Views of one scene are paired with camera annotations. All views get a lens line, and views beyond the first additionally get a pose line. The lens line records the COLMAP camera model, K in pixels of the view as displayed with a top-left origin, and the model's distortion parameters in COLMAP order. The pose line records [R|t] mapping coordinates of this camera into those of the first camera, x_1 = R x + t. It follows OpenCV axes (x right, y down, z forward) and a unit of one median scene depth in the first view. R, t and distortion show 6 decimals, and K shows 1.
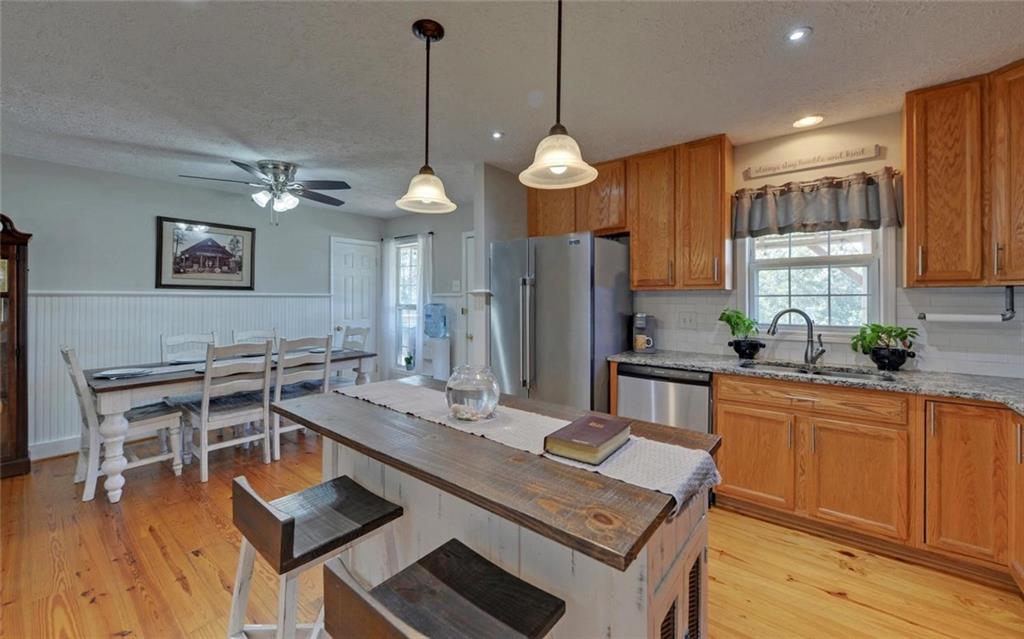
lens RADIAL K [[413.8, 0, 513.2], [0, 413.8, 298.8], [0, 0, 1]] dist [0.000051, 0.000209]
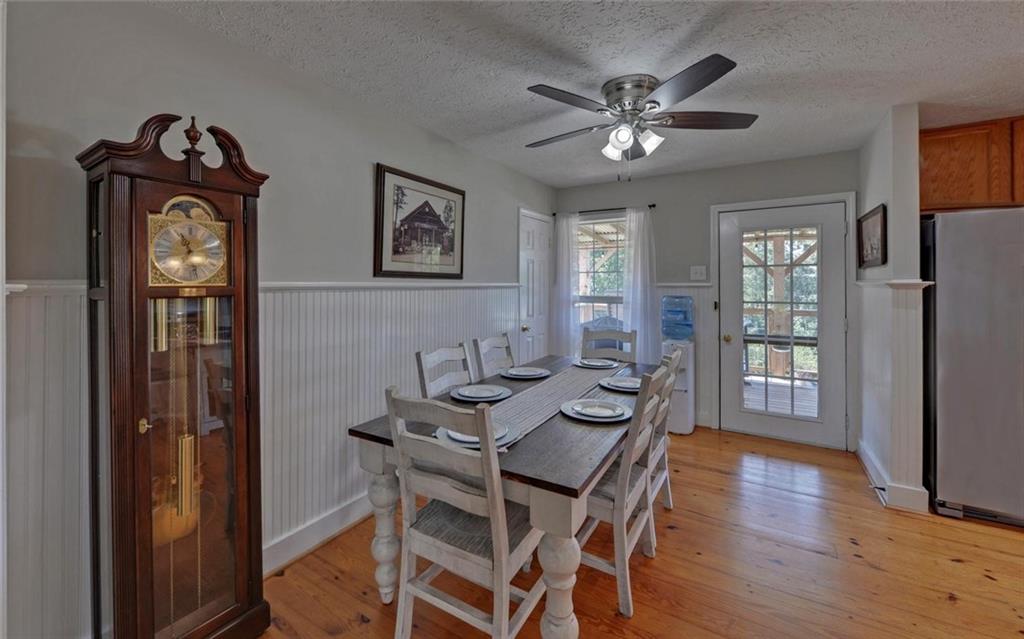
lens RADIAL K [[405.1, 0, 514.7], [0, 405.1, 282.8], [0, 0, 1]] dist [-0.000408, -0.000155]
pose [[0.989352, -0.002316, 0.145527, -0.718855], [0.002698, 0.999993, -0.002426, -0.014199], [-0.145521, 0.002793, 0.989351, 0.346870]]
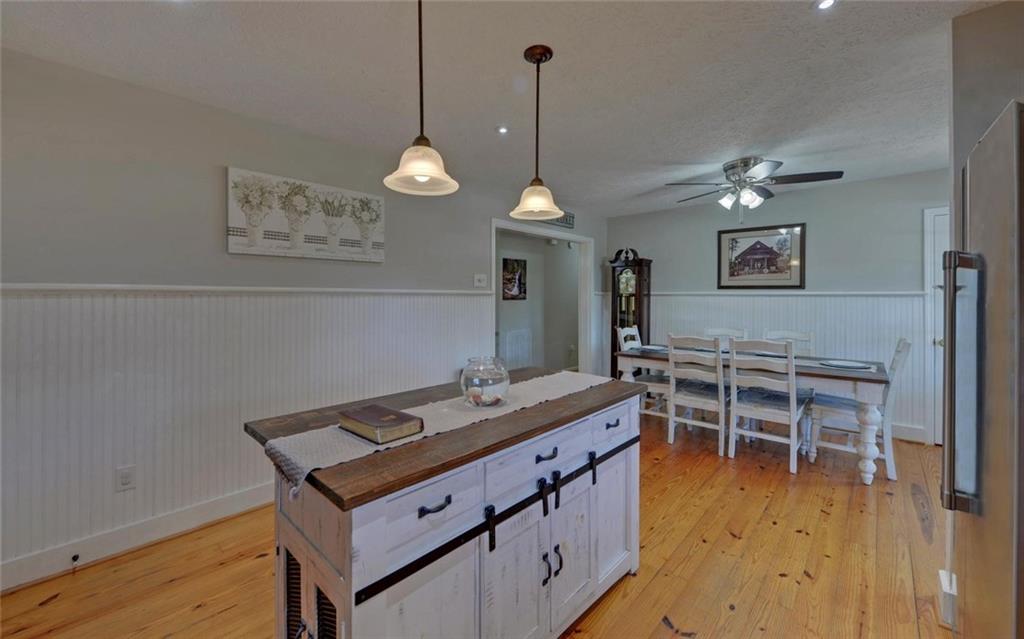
lens RADIAL K [[404.6, 0, 501.2], [0, 404.6, 297.5], [0, 0, 1]] dist [-0.000644, -0.000050]
pose [[-0.077896, 0.002663, -0.996958, 0.383352], [-0.002064, 0.999994, 0.002832, -0.002694], [0.996959, 0.002278, -0.077890, 0.433973]]
